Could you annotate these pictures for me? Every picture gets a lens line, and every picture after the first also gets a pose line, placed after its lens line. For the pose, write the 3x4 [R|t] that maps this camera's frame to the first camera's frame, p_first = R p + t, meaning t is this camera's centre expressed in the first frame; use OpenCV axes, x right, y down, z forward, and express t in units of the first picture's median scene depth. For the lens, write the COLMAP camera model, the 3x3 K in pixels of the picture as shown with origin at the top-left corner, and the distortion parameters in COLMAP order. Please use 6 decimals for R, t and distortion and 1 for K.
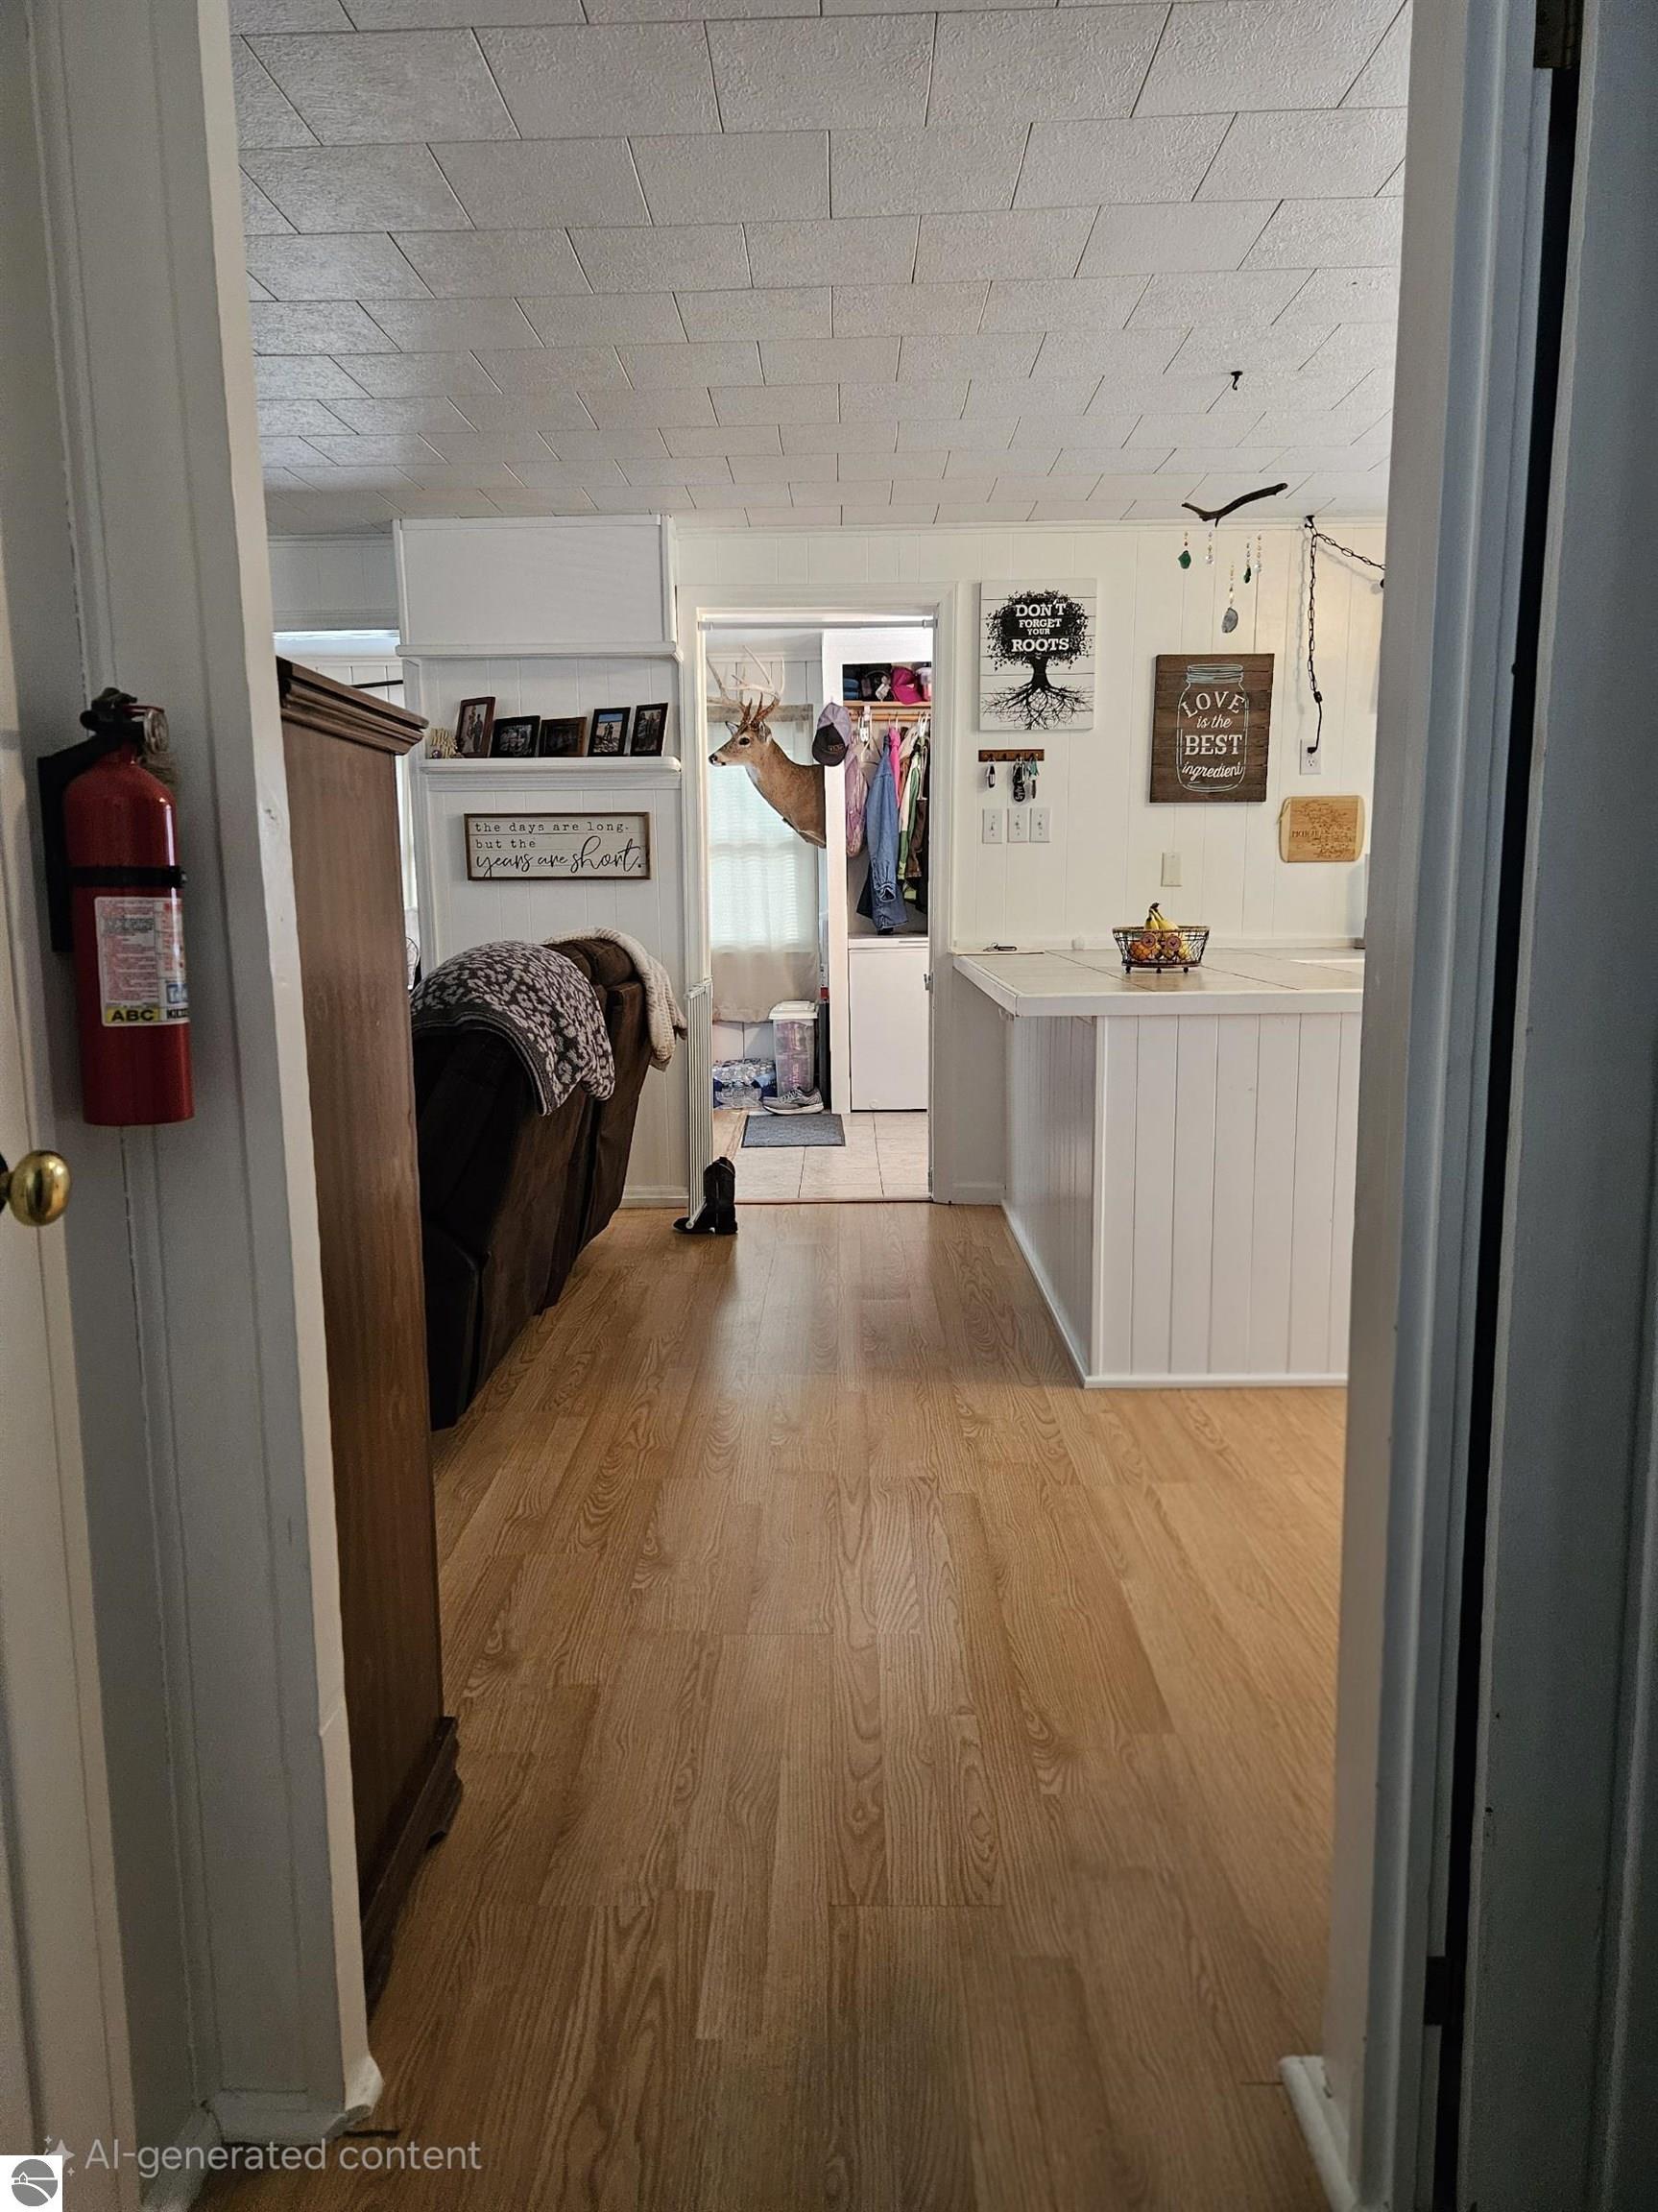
lens RADIAL K [[1478.8, 0, 814.3], [0, 1478.8, 1097.1], [0, 0, 1]] dist [0.074139, -0.062310]
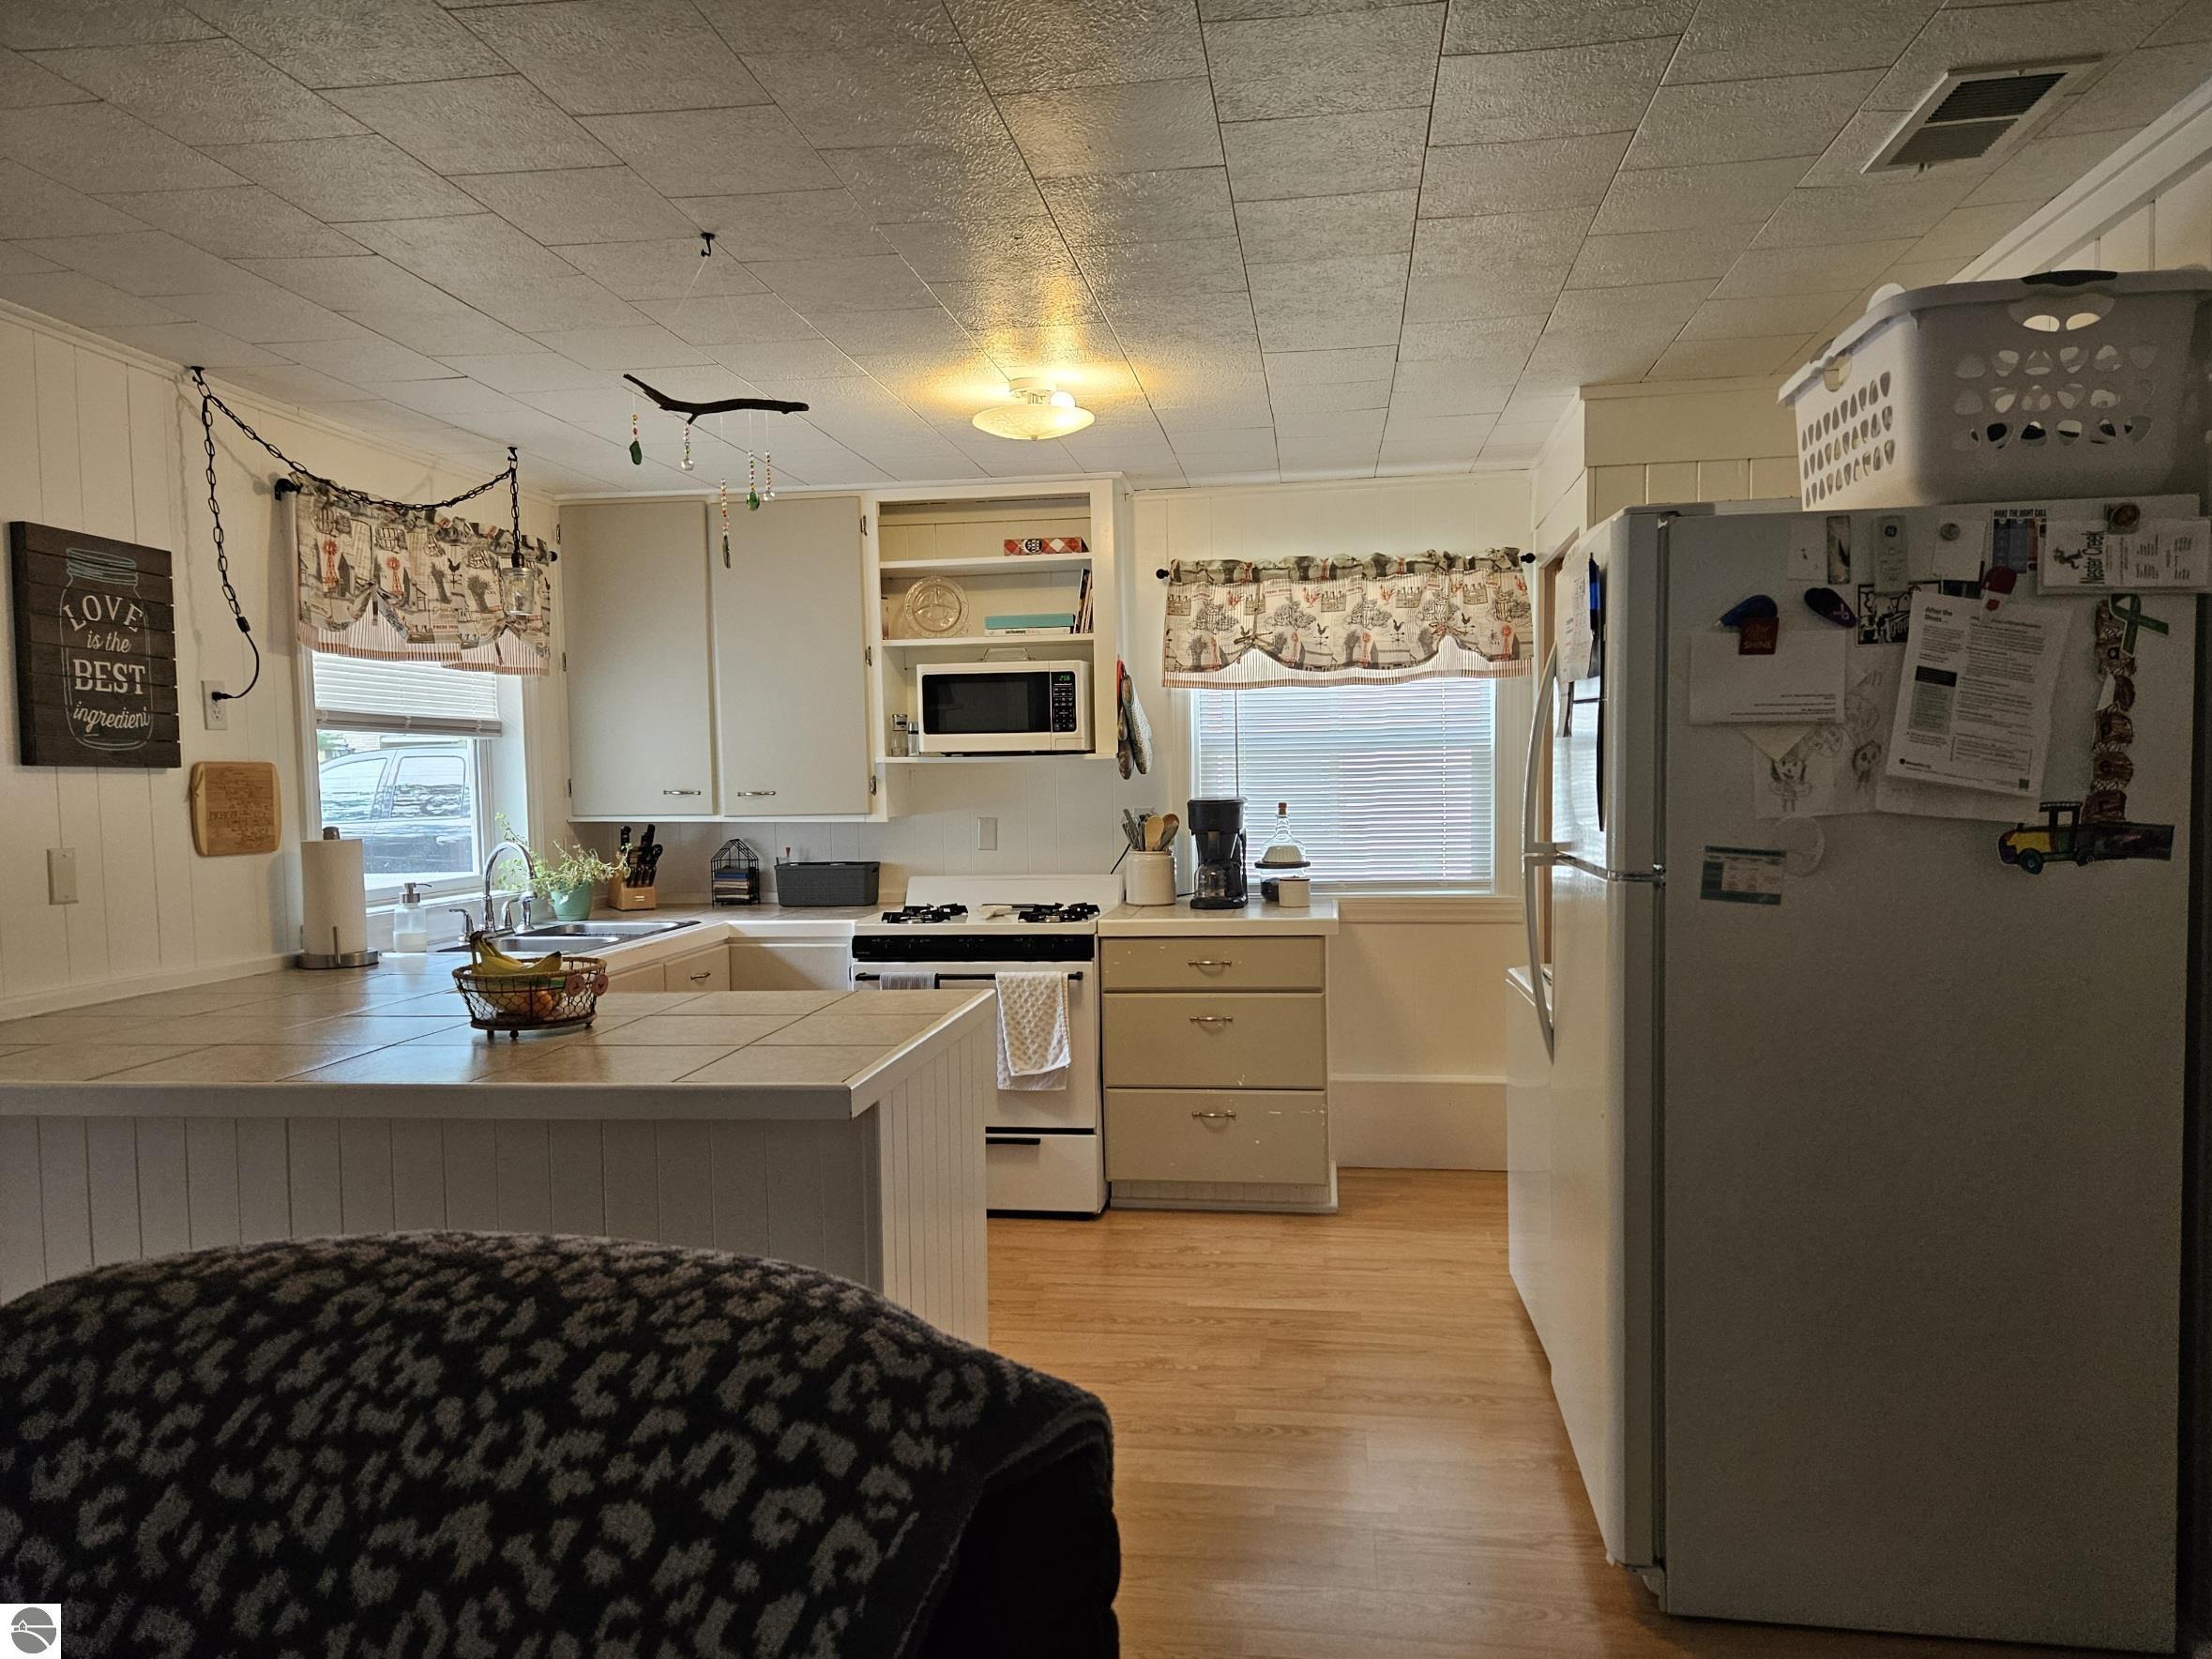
lens RADIAL K [[1498.5, 0, 1110.9], [0, 1498.5, 862.0], [0, 0, 1]] dist [0.073982, -0.059005]
pose [[0.116623, -0.048883, 0.991973, -0.326152], [0.166661, 0.985588, 0.028975, -0.108289], [-0.979093, 0.161944, 0.123089, 0.521390]]
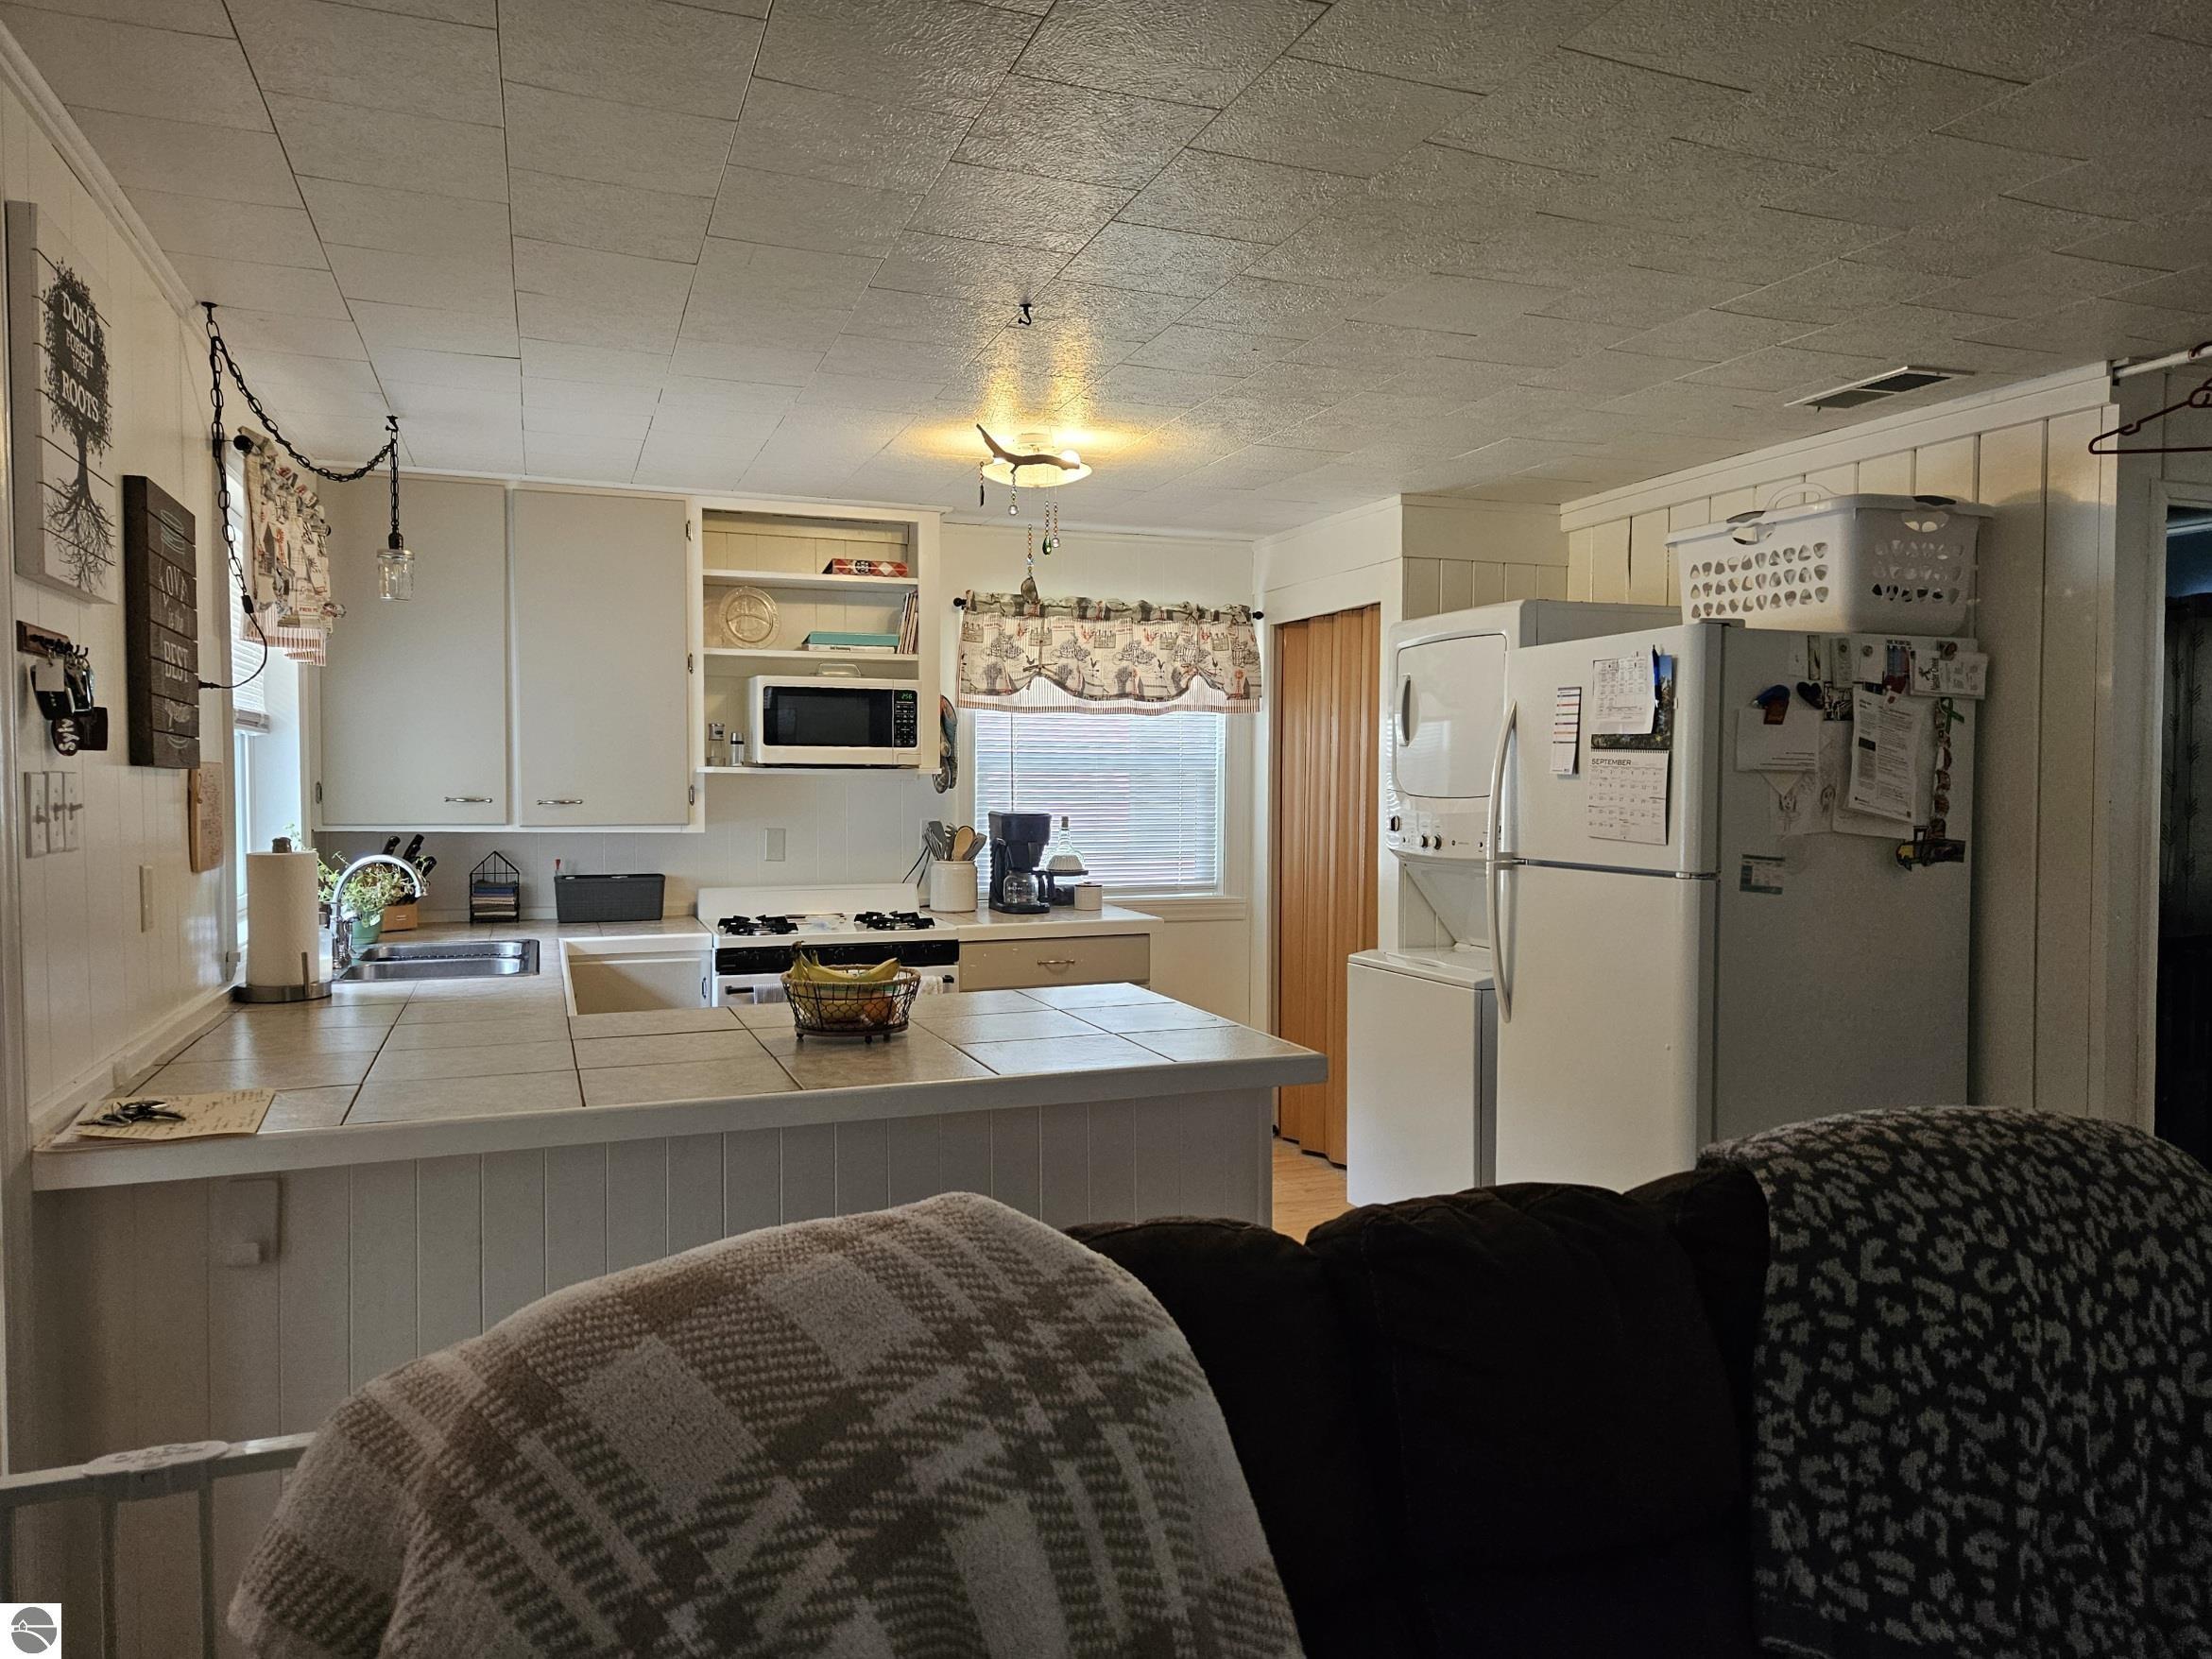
lens RADIAL K [[1511.3, 0, 1114.2], [0, 1511.3, 833.0], [0, 0, 1]] dist [0.081577, -0.070654]
pose [[-0.376828, -0.024015, 0.925972, -0.367936], [0.140786, 0.986565, 0.082880, -0.174165], [-0.915522, 0.161596, -0.368384, 0.903144]]
